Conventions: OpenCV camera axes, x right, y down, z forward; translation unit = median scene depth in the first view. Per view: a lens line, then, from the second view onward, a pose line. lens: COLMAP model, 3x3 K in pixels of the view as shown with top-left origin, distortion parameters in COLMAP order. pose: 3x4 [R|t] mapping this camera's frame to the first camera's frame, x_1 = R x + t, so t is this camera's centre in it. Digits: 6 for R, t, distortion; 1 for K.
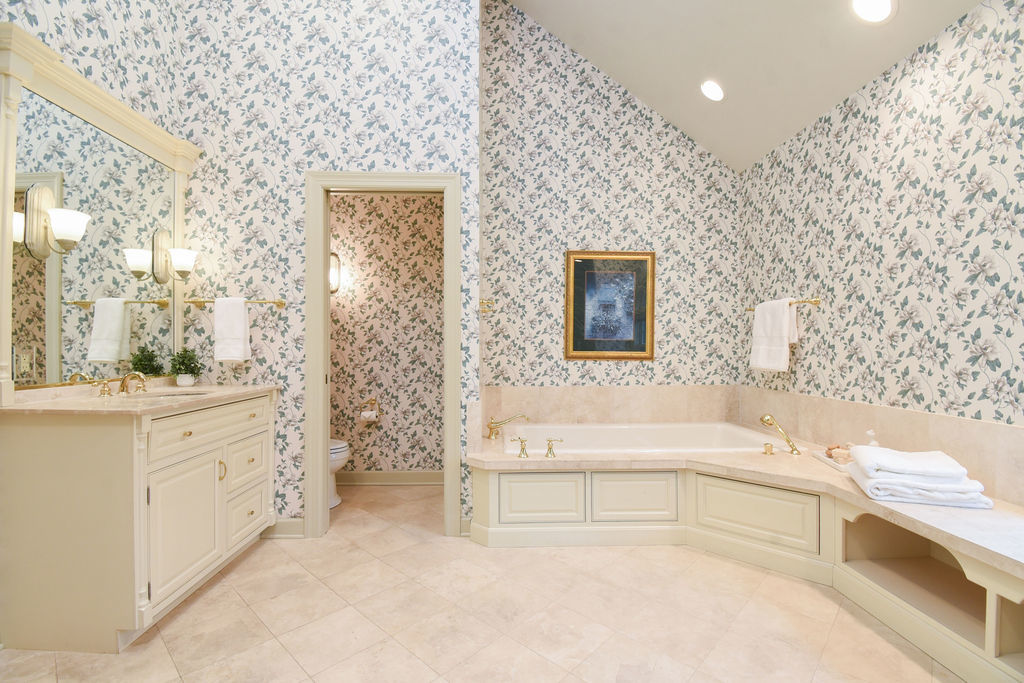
lens RADIAL K [[444.7, 0, 509.9], [0, 444.7, 339.7], [0, 0, 1]] dist [0.020305, -0.024282]
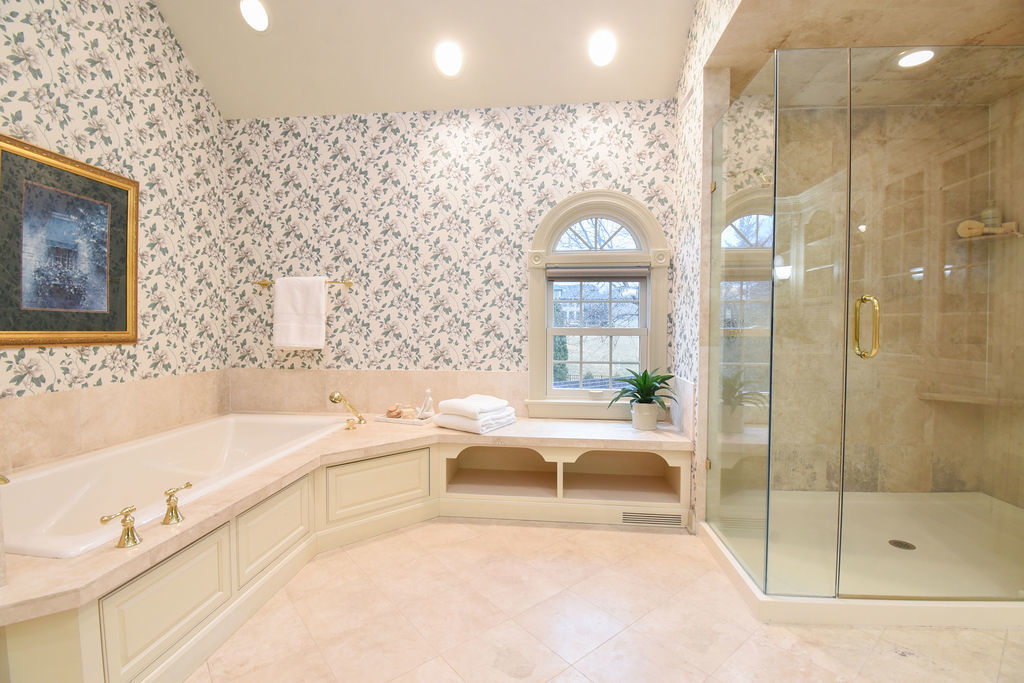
lens RADIAL K [[444.7, 0, 509.9], [0, 444.7, 339.7], [0, 0, 1]] dist [0.020305, -0.024282]
pose [[0.143114, -0.027469, 0.989325, -0.296372], [-0.020182, 0.999326, 0.030666, 0.009352], [-0.989500, -0.024355, 0.142463, 0.391093]]
